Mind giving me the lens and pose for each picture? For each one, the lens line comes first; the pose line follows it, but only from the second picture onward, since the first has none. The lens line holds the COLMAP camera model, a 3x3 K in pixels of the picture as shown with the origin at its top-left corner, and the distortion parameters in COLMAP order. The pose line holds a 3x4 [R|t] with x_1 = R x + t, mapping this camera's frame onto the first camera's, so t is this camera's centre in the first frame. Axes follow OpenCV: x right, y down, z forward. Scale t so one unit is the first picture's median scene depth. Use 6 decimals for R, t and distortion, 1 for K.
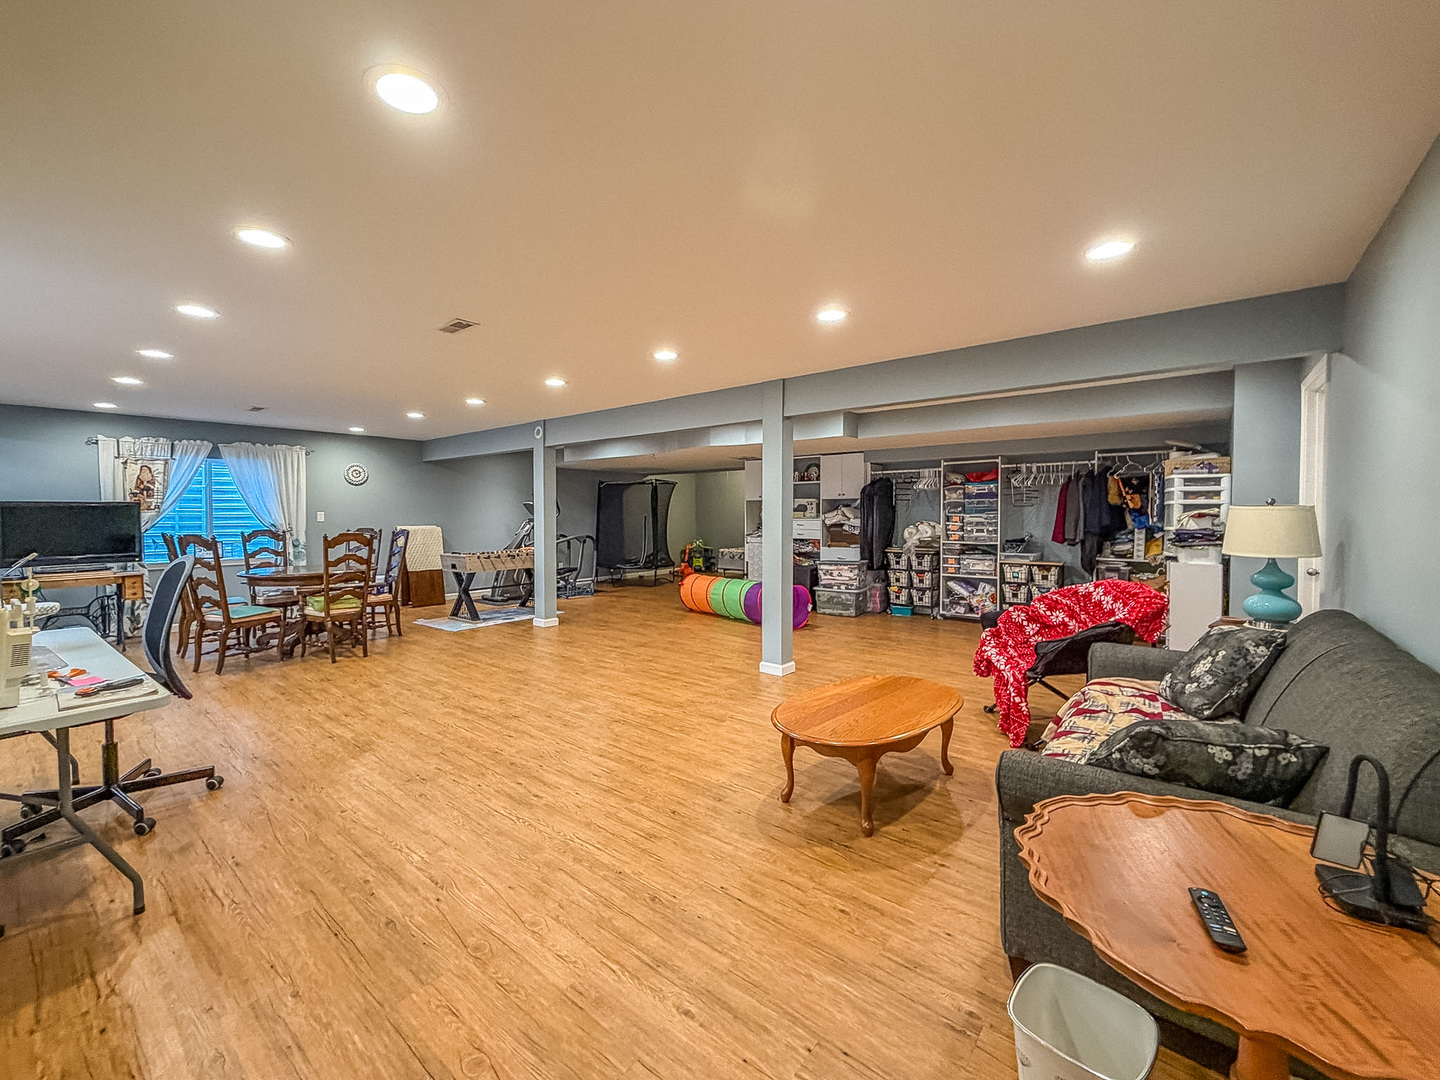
lens RADIAL K [[587.8, 0, 734.0], [0, 587.8, 520.9], [0, 0, 1]] dist [0.001971, -0.001674]
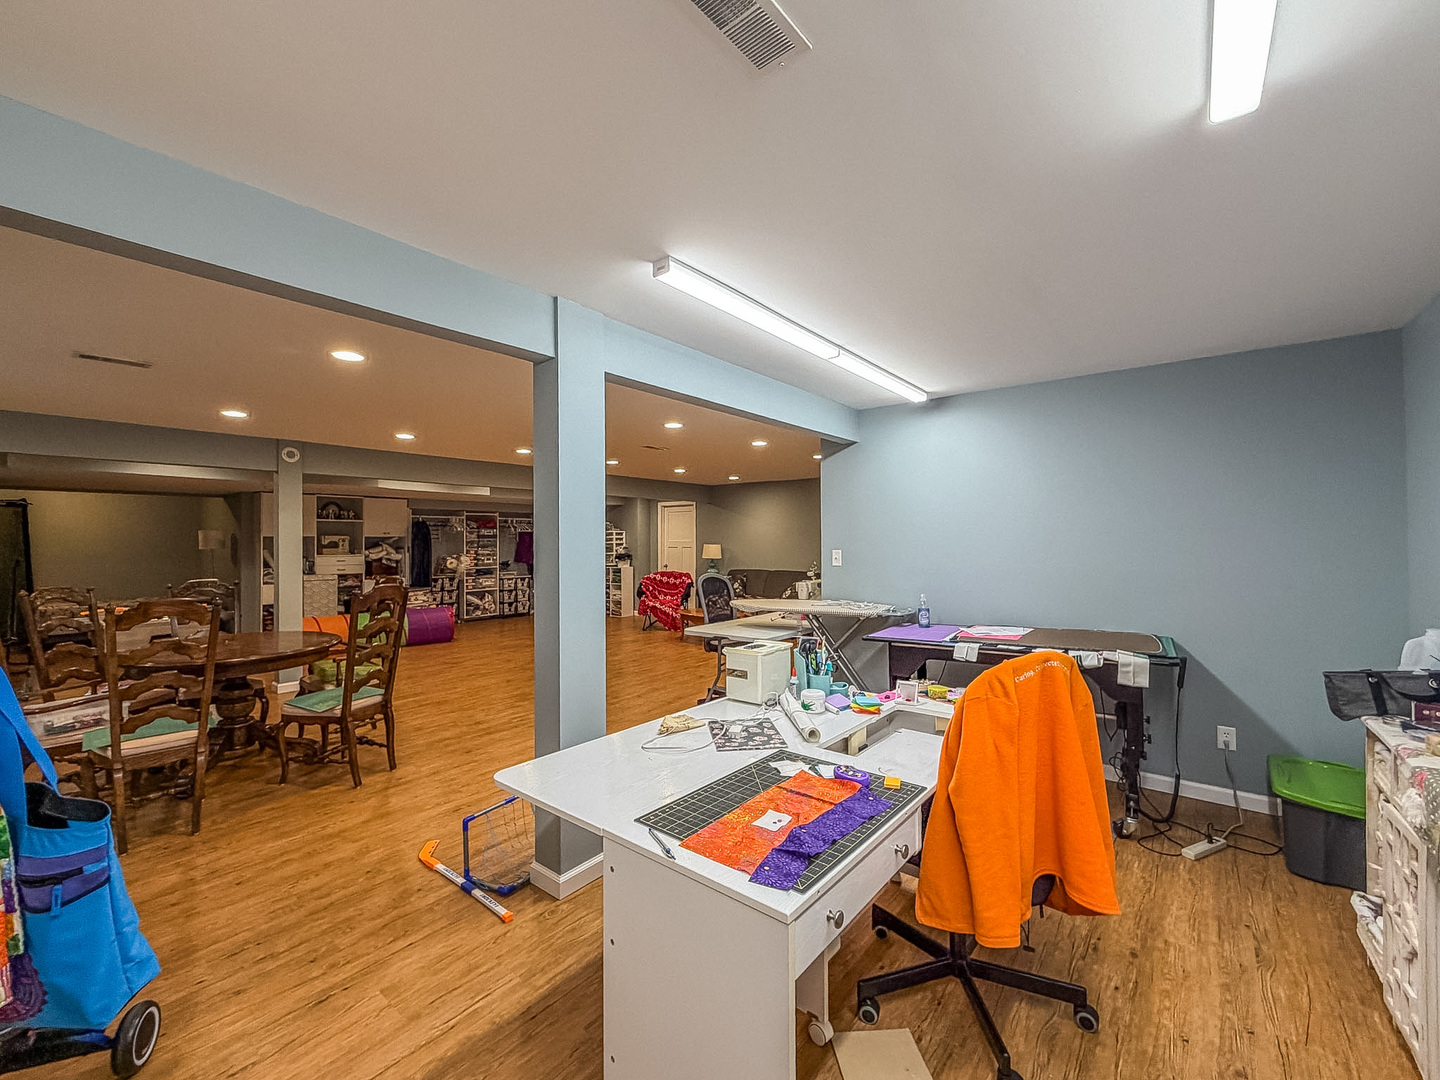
lens RADIAL K [[622.3, 0, 708.5], [0, 622.3, 538.2], [0, 0, 1]] dist [-0.000032, 0.000469]
pose [[0.020407, 0.005880, 0.999774, -1.222077], [0.020547, 0.999769, -0.006299, -0.016841], [-0.999581, 0.020671, 0.020281, 0.390930]]
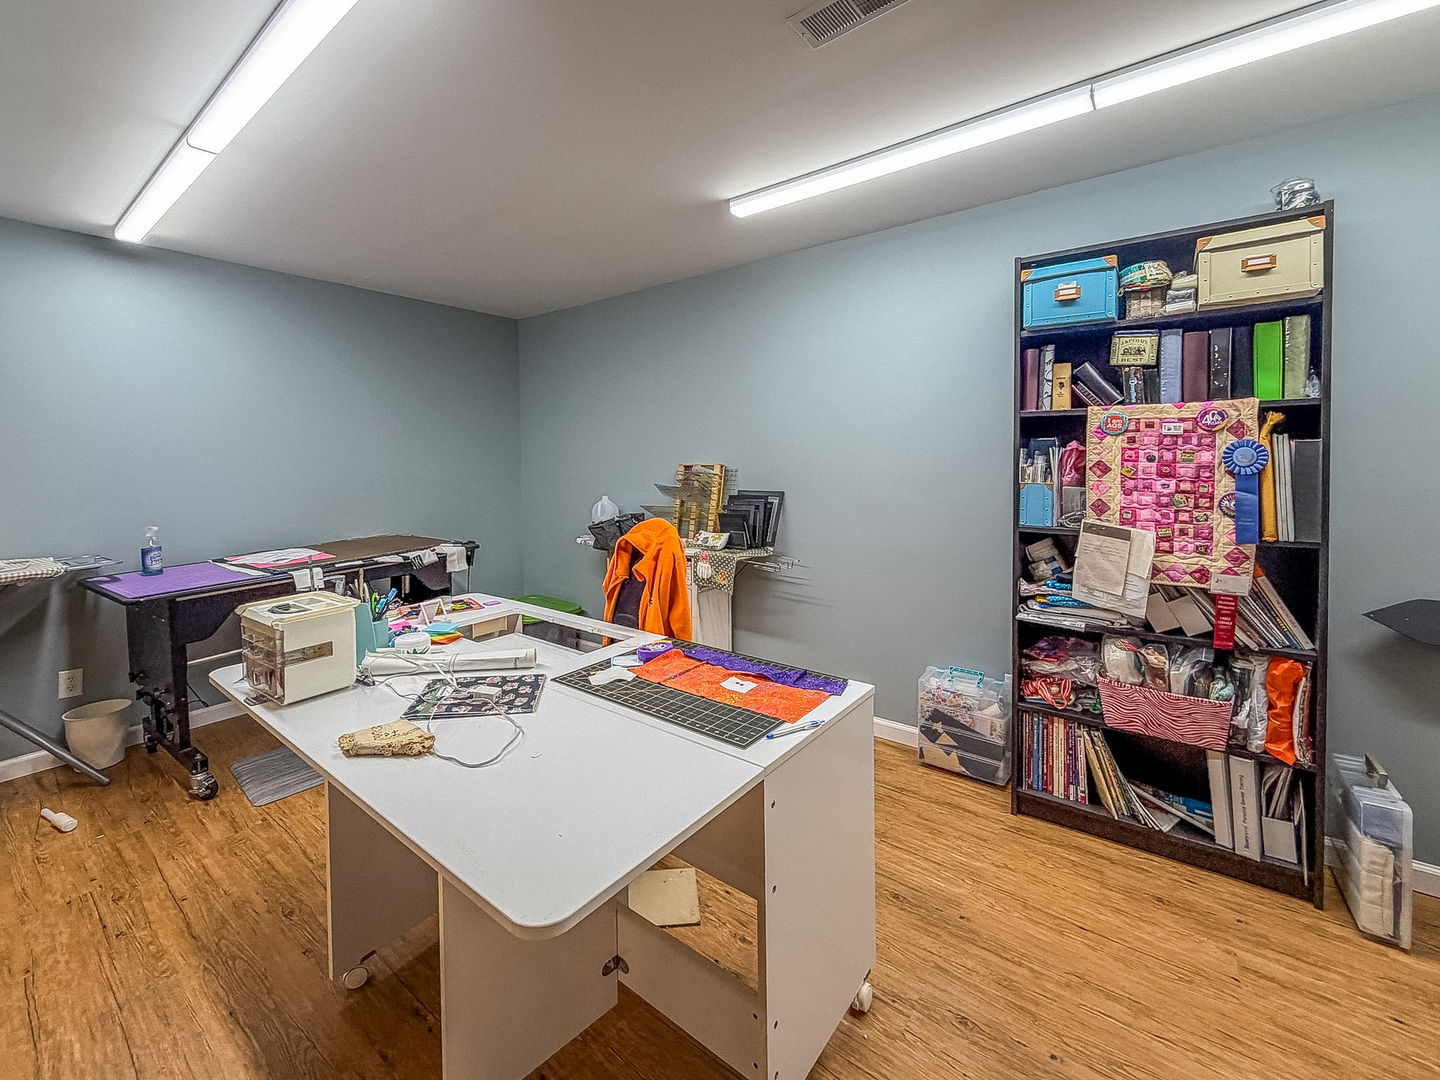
lens RADIAL K [[587.8, 0, 746.1], [0, 587.8, 473.0], [0, 0, 1]] dist [0.001971, -0.001674]
pose [[-0.999058, 0.018772, -0.039132, -1.010129], [0.016917, 0.998741, 0.047215, -0.009714], [0.039969, 0.046508, -0.998118, 0.582654]]
